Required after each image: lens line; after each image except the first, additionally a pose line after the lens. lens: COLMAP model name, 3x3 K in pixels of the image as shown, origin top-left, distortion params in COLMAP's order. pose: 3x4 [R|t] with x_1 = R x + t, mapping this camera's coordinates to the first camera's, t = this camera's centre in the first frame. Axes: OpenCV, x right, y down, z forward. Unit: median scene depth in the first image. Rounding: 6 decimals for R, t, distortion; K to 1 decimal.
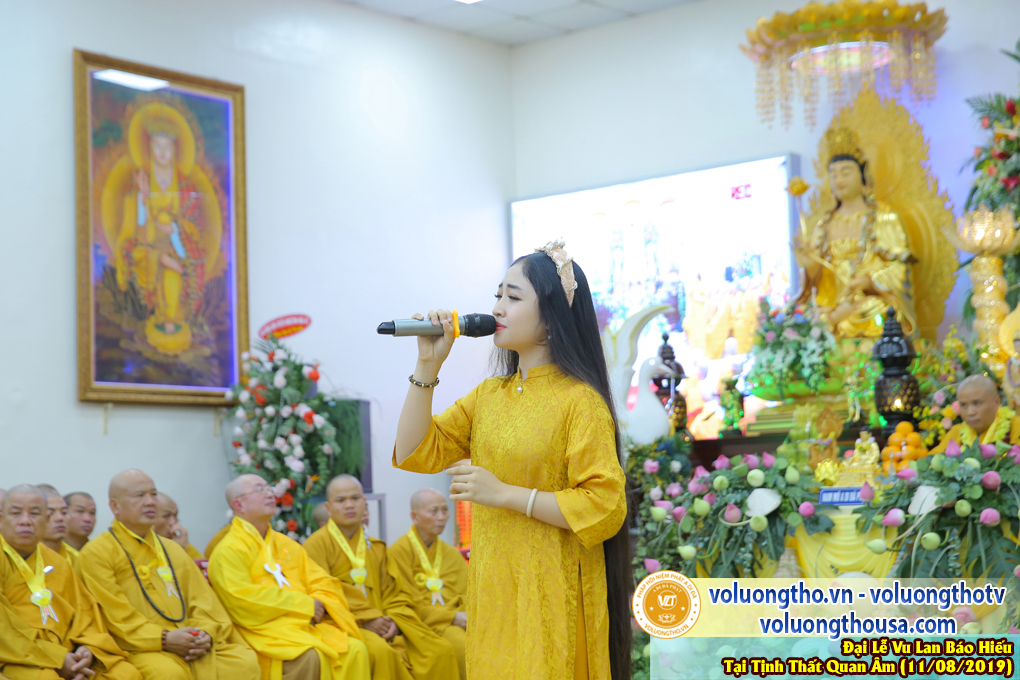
lens RADIAL K [[1881.8, 0, 510.0], [0, 1881.8, 340.0], [0, 0, 1]] dist [0.230692, 0.108622]
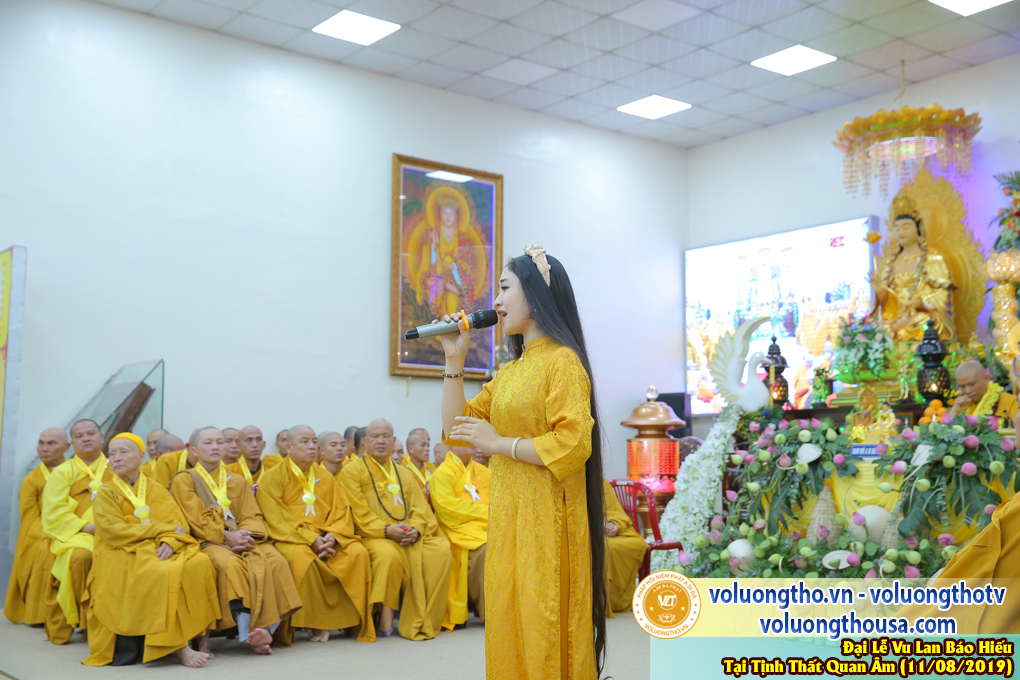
lens RADIAL K [[1156.2, 0, 510.0], [0, 1156.2, 340.0], [0, 0, 1]] dist [0.016410, 0.160525]
pose [[0.980809, 0.012578, -0.194565, 0.057132], [-0.013589, 0.999900, -0.003863, 0.005511], [0.194497, 0.006433, 0.980882, 0.078781]]
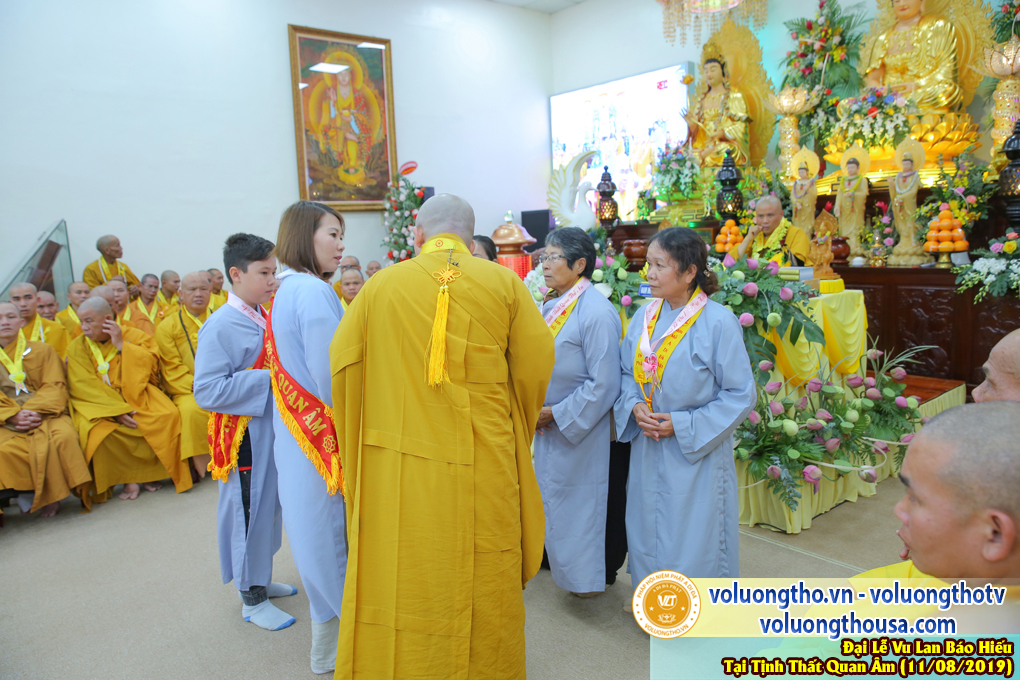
lens RADIAL K [[688.3, 0, 510.0], [0, 688.3, 340.0], [0, 0, 1]] dist [-0.109158, 0.078214]
pose [[0.984785, 0.013196, -0.173273, 0.108888], [0.030991, 0.967791, 0.249839, -0.008434], [0.170989, -0.251408, 0.952658, 0.334371]]
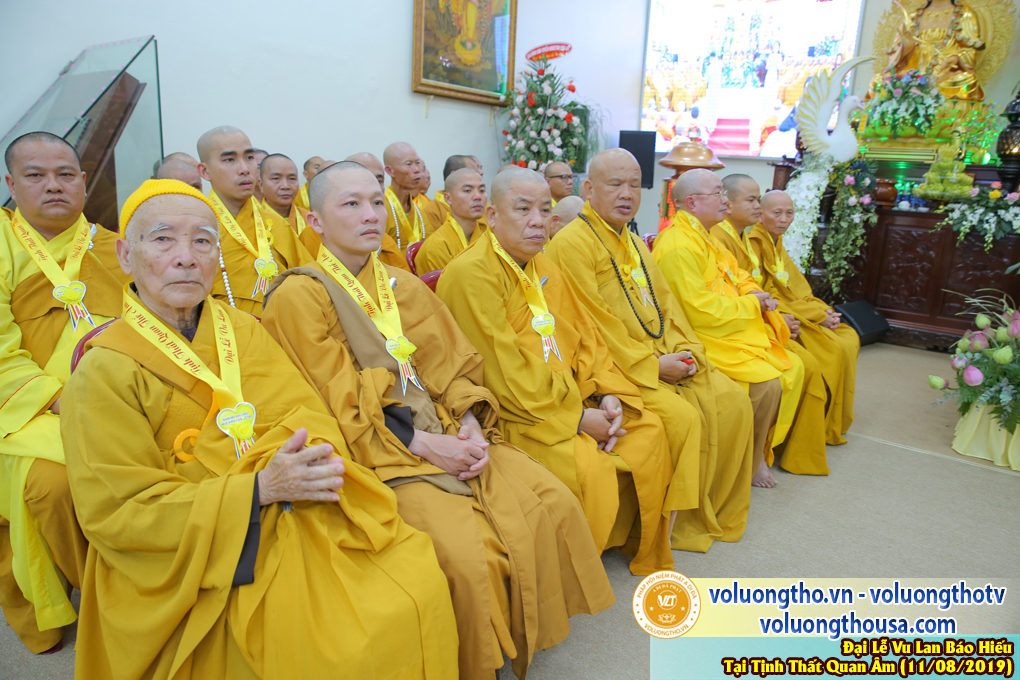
lens RADIAL K [[688.3, 0, 510.0], [0, 688.3, 340.0], [0, 0, 1]] dist [-0.109158, 0.078214]
pose [[0.995888, 0.069041, 0.058663, -0.171500], [-0.084541, 0.940963, 0.327784, 0.034479], [-0.032569, -0.331395, 0.942930, 0.468810]]
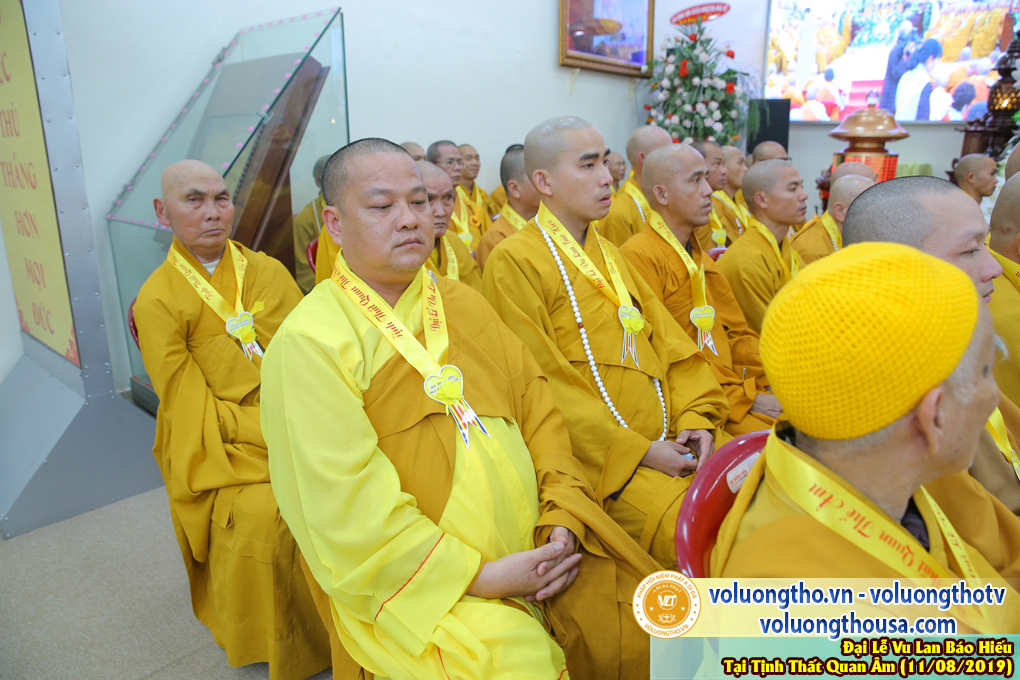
lens RADIAL K [[688.3, 0, 510.0], [0, 688.3, 340.0], [0, 0, 1]] dist [-0.109158, 0.078214]
pose [[0.999347, 0.035866, -0.004434, -0.249130], [-0.031765, 0.930266, 0.365509, 0.038354], [0.017235, -0.365129, 0.930797, 0.523190]]
